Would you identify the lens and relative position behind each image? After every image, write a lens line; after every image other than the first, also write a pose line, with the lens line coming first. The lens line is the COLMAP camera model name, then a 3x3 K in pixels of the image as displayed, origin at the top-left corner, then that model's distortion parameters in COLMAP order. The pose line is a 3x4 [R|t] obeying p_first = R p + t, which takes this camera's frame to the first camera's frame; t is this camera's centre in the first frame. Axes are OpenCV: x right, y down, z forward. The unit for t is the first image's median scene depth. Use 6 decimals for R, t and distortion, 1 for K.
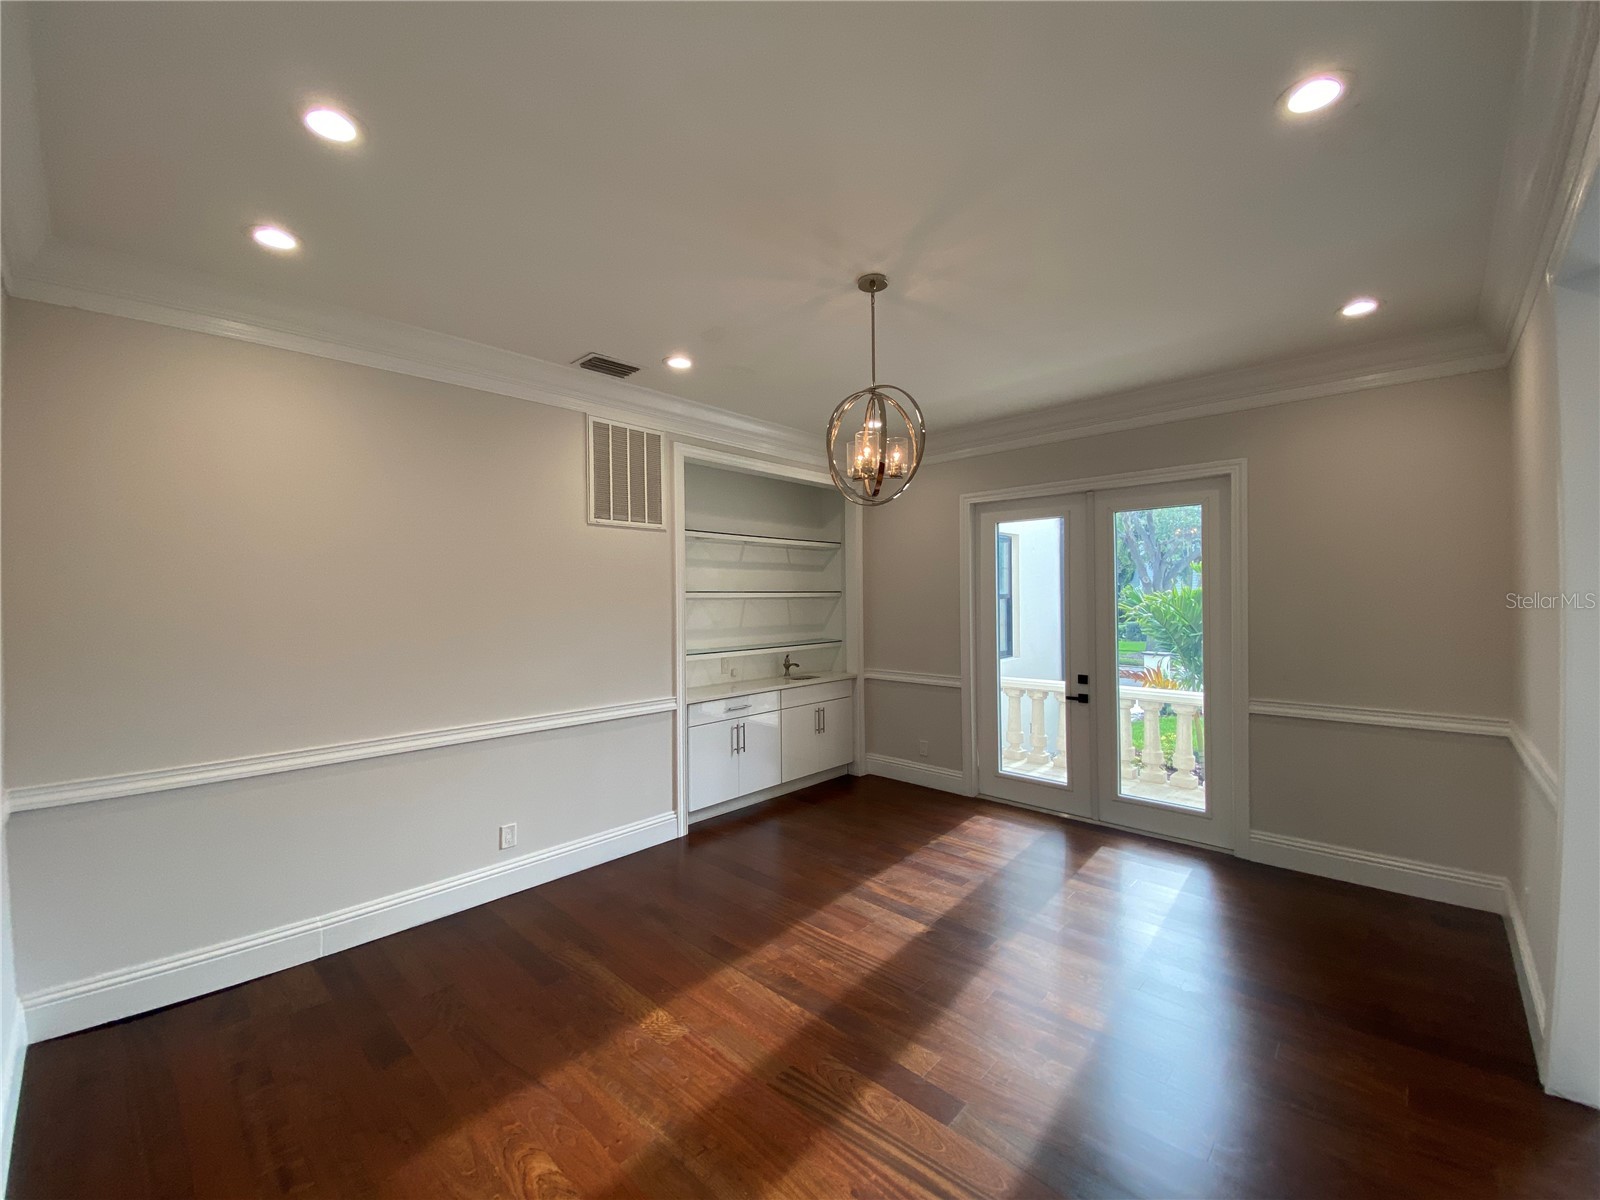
lens RADIAL K [[648.6, 0, 797.8], [0, 648.6, 599.1], [0, 0, 1]] dist [0.030038, -0.024139]
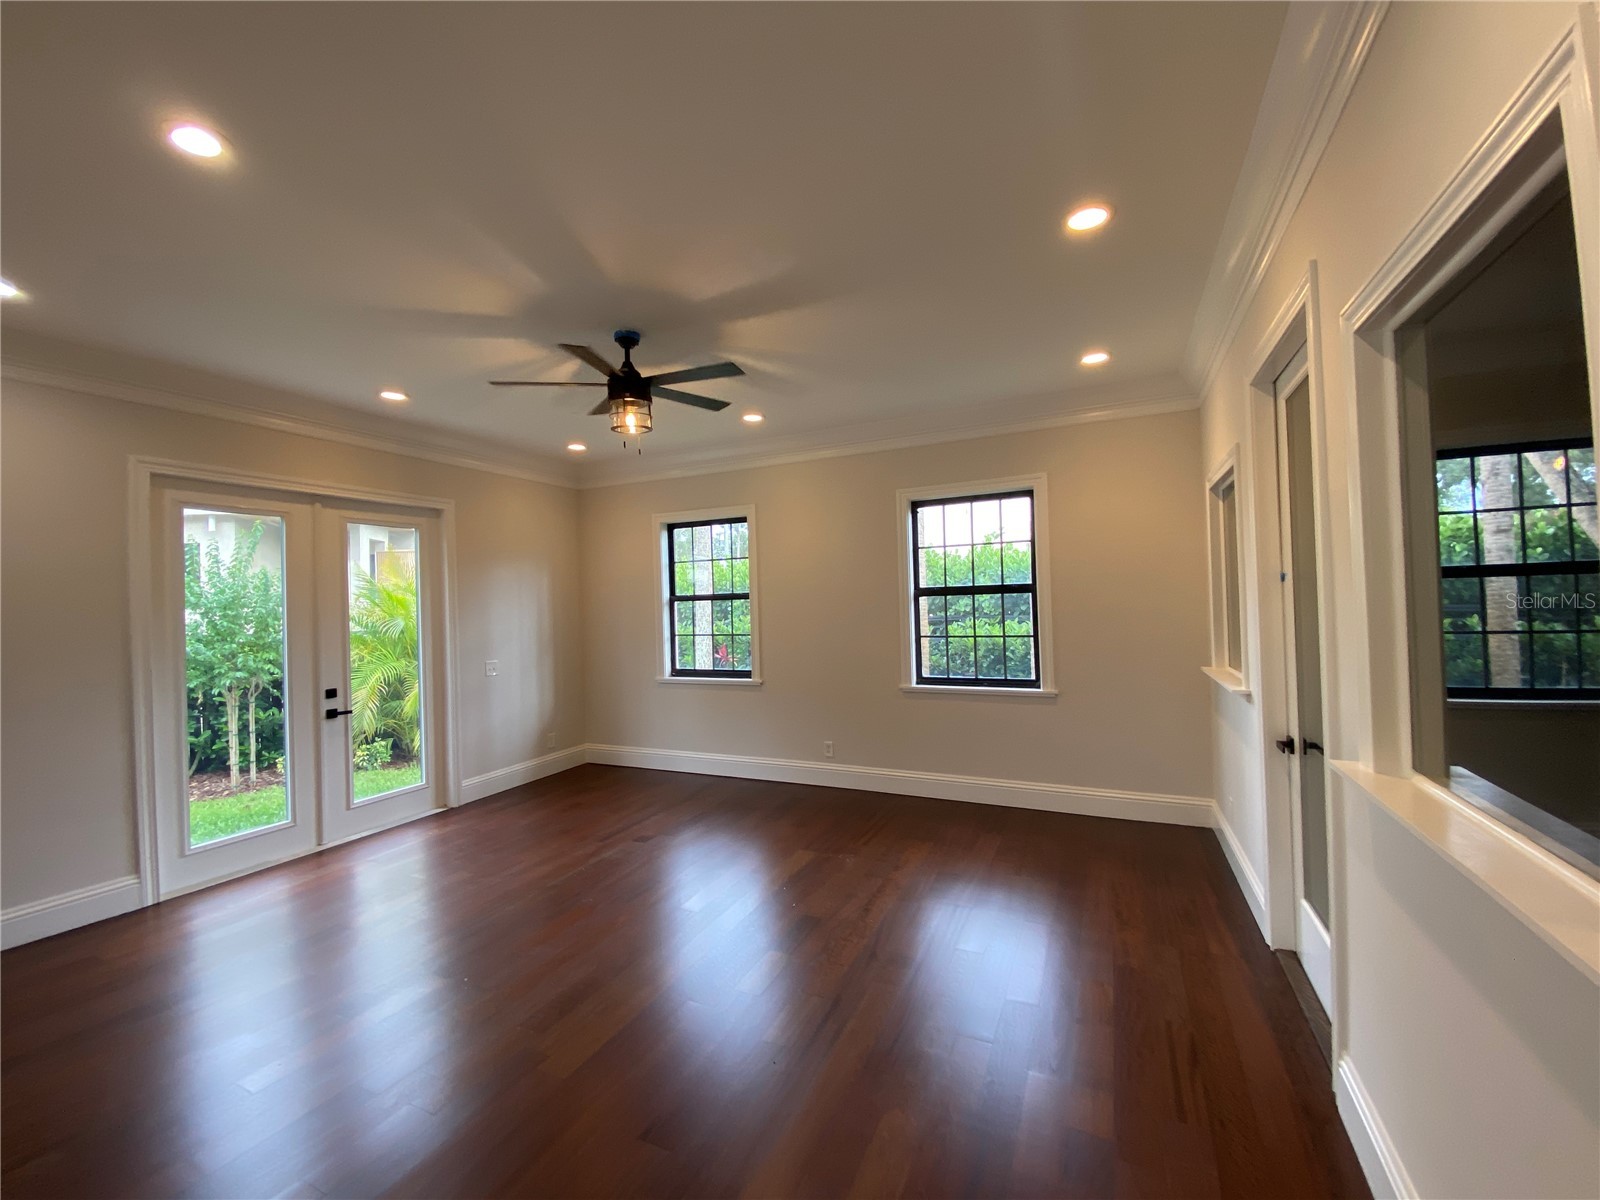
lens RADIAL K [[648.6, 0, 797.8], [0, 648.6, 599.1], [0, 0, 1]] dist [0.030038, -0.024139]
pose [[-0.299711, 0.019670, 0.953827, -0.677994], [0.029551, 0.999499, -0.011326, 0.015859], [-0.953572, 0.024792, -0.300143, 0.635469]]
